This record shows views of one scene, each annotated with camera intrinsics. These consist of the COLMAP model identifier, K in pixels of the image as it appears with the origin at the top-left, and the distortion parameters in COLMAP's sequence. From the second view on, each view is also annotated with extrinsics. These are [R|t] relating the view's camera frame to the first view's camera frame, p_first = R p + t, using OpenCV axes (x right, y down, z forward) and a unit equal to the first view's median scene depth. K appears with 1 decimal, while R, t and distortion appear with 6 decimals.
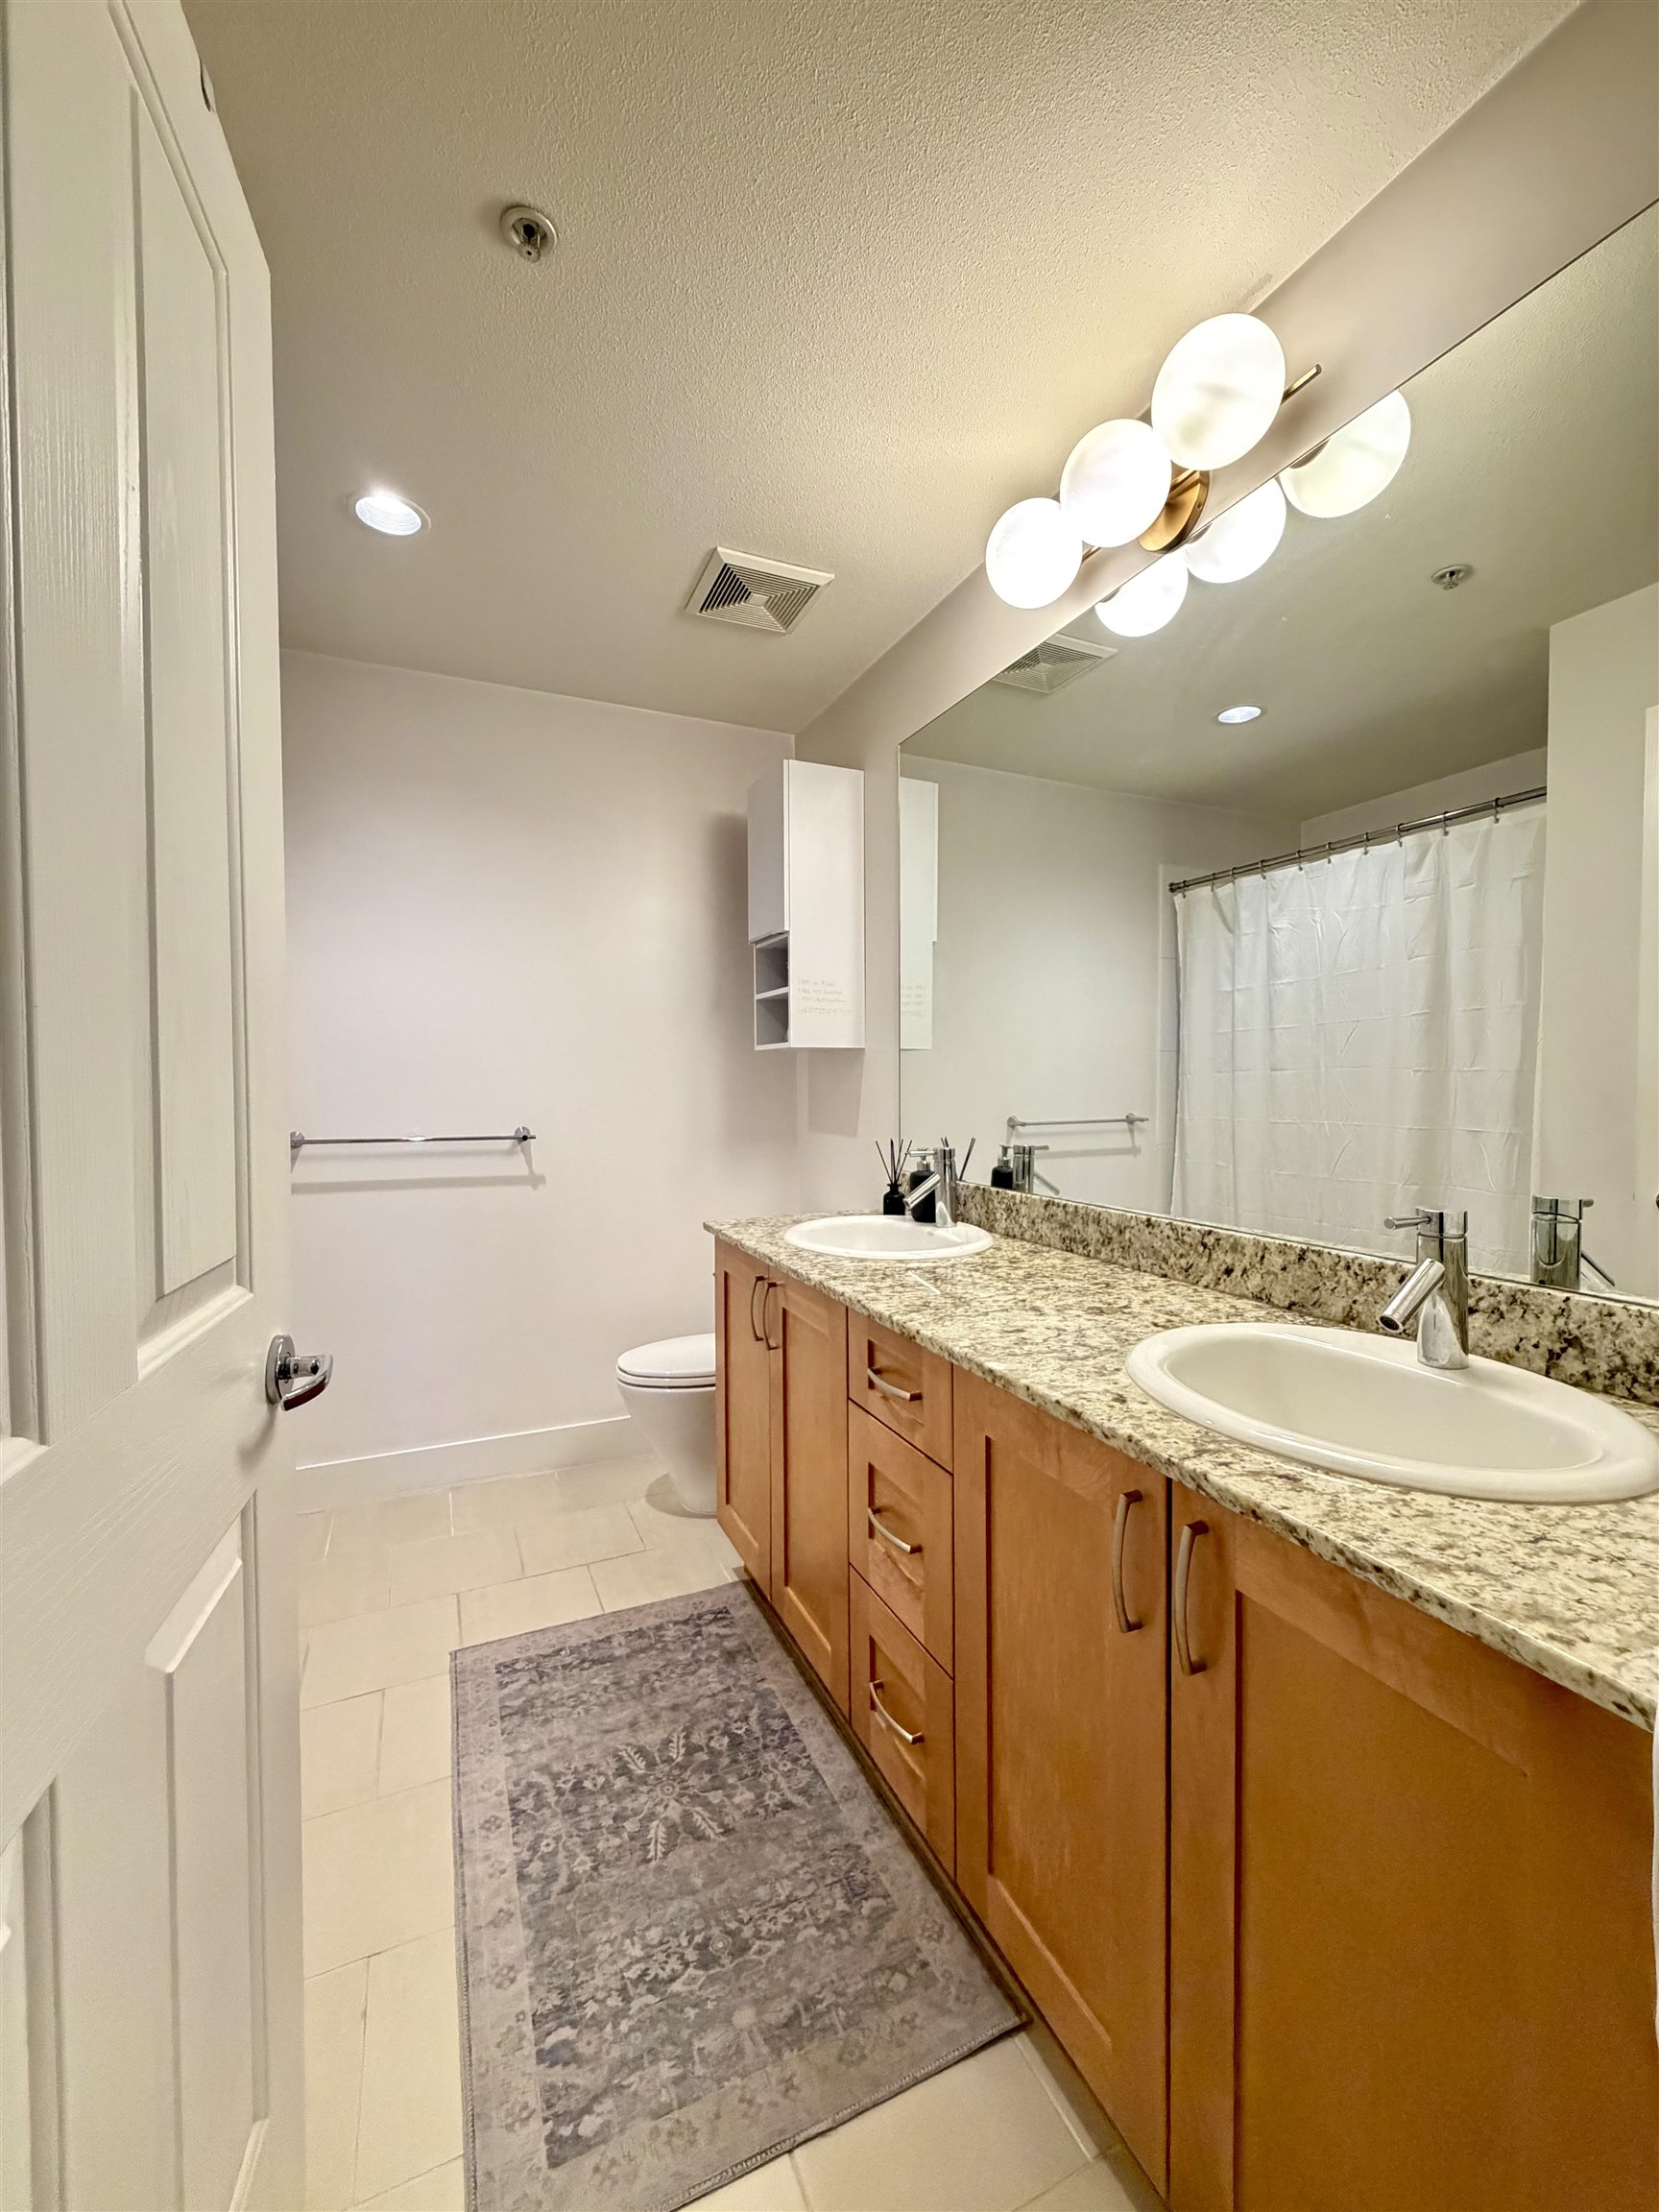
lens RADIAL K [[888.7, 0, 829.3], [0, 888.7, 1105.2], [0, 0, 1]] dist [0.002104, 0.000646]
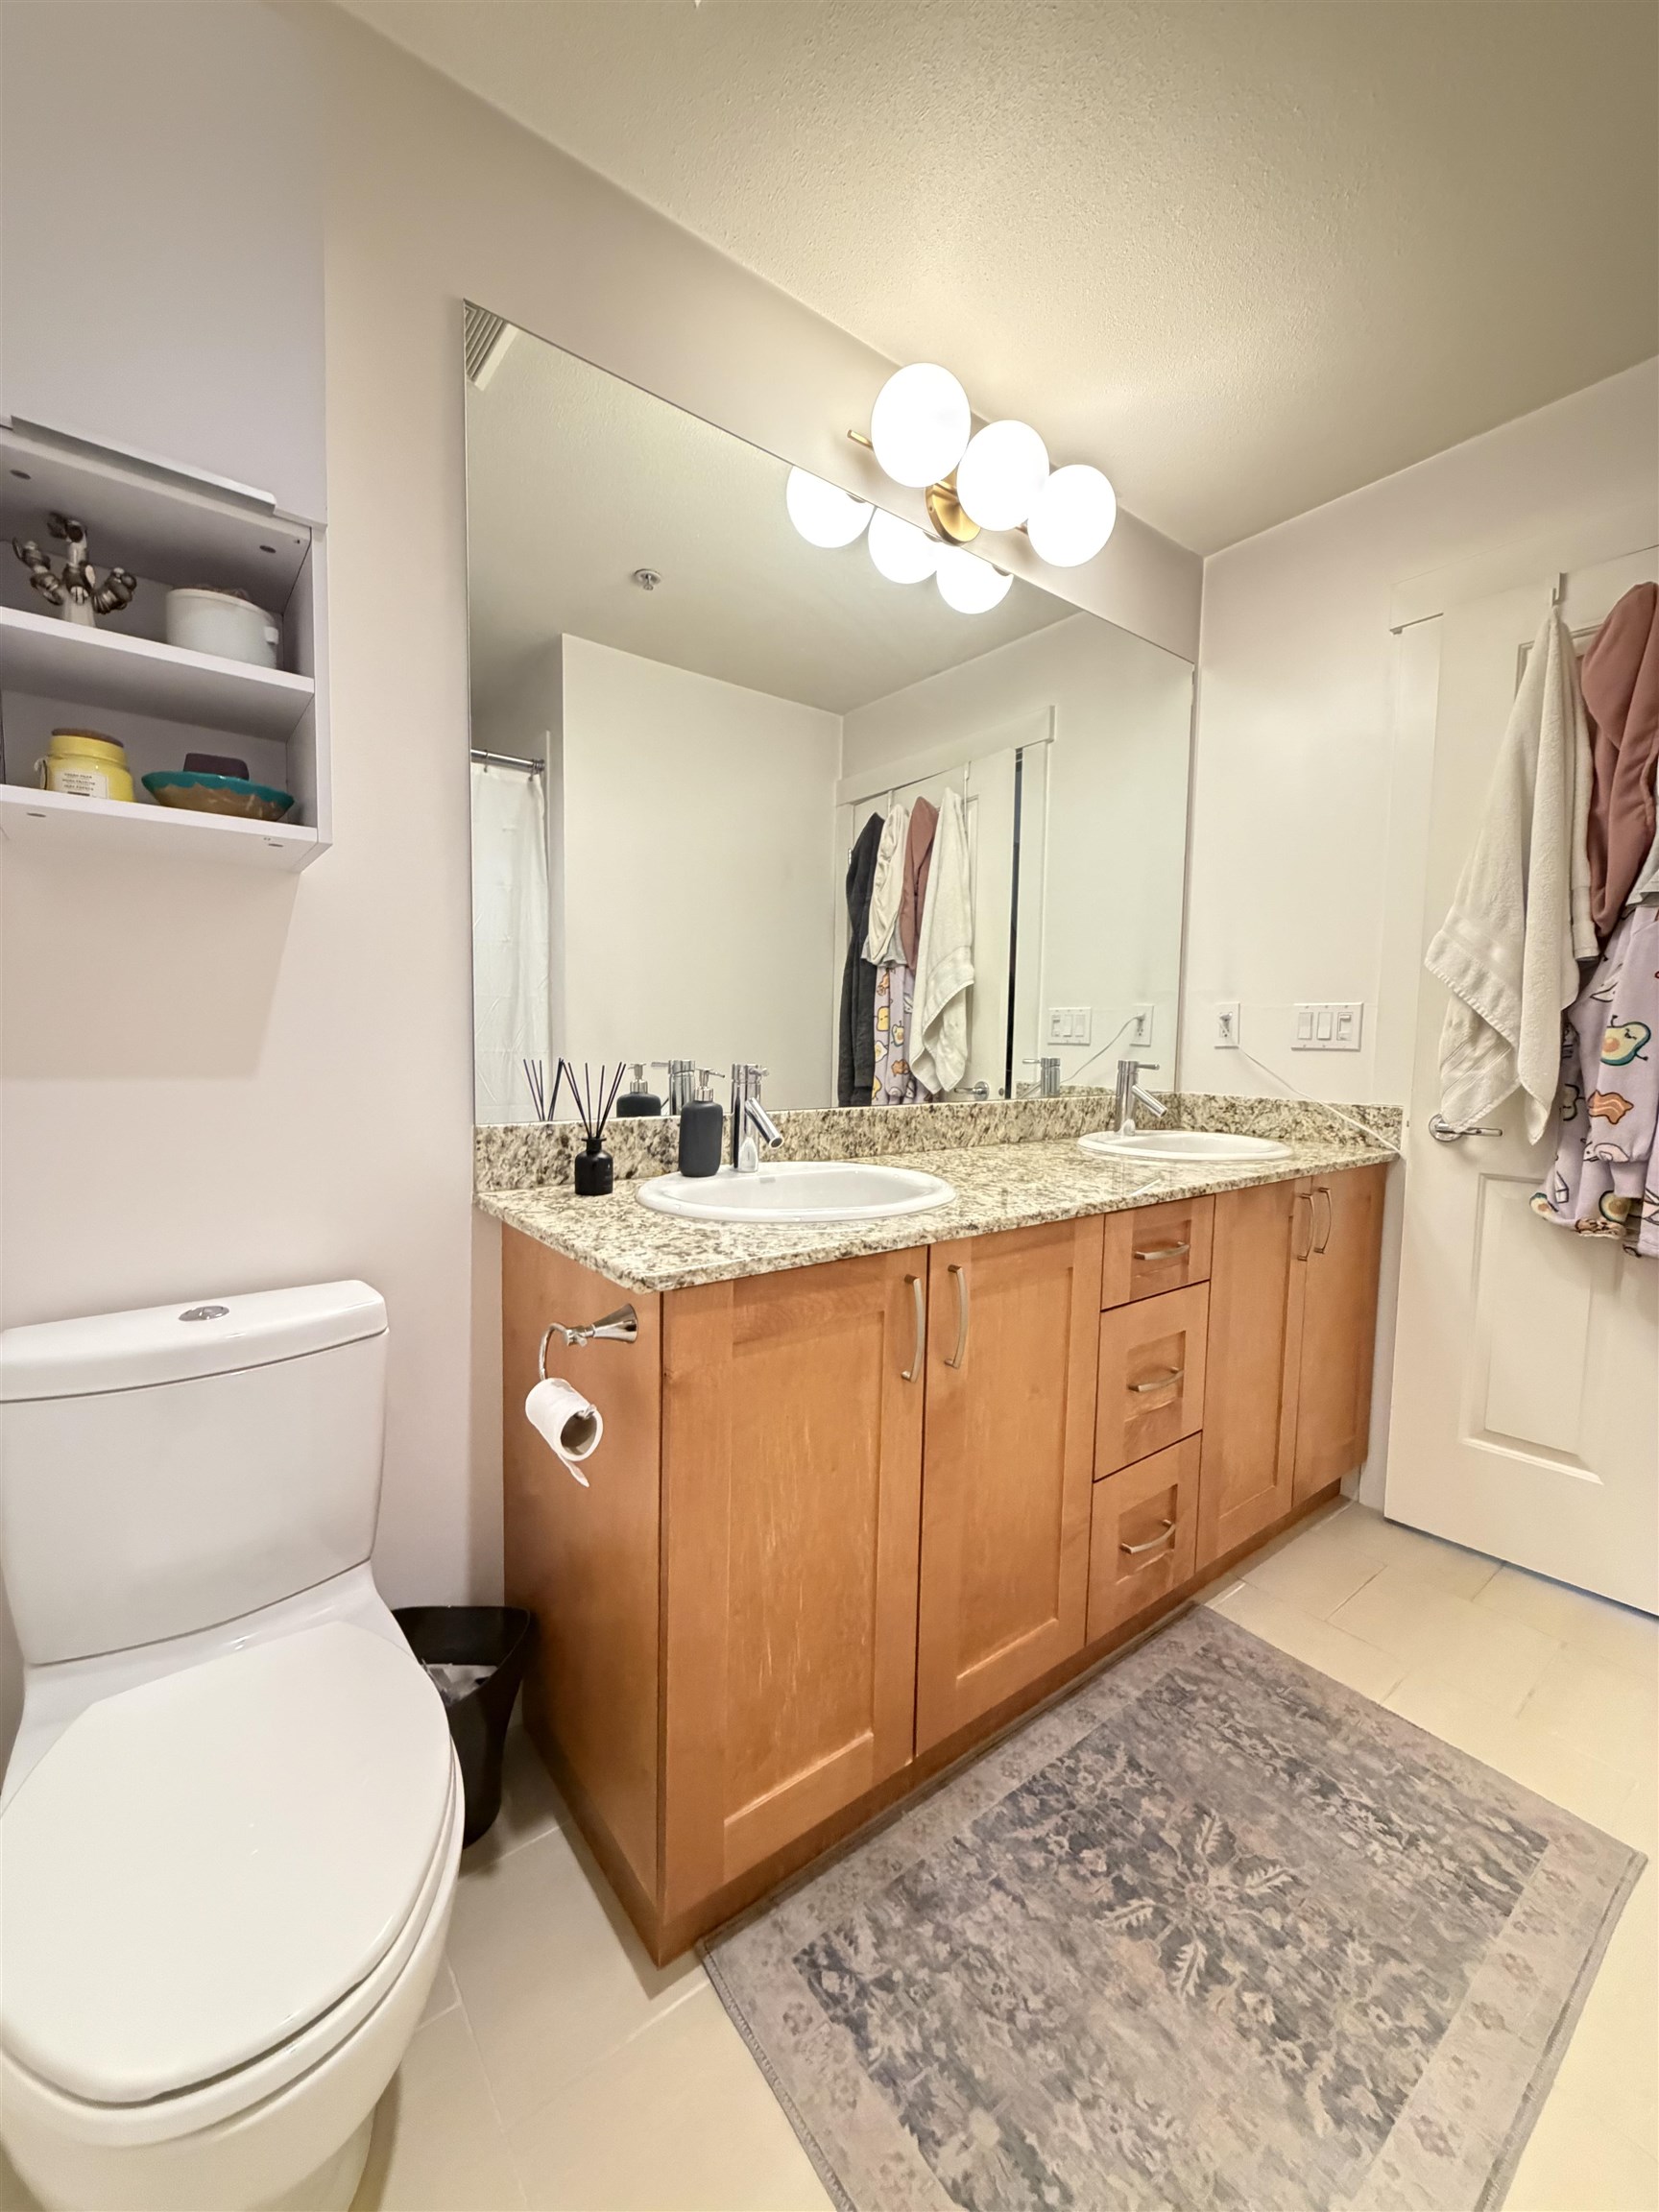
lens RADIAL K [[888.7, 0, 829.8], [0, 888.7, 1100.3], [0, 0, 1]] dist [0.002104, 0.000646]
pose [[-0.232470, -0.068955, 0.970156, -0.811145], [0.008297, 0.997307, 0.072873, 0.034161], [-0.972568, 0.024990, -0.231271, 1.488693]]
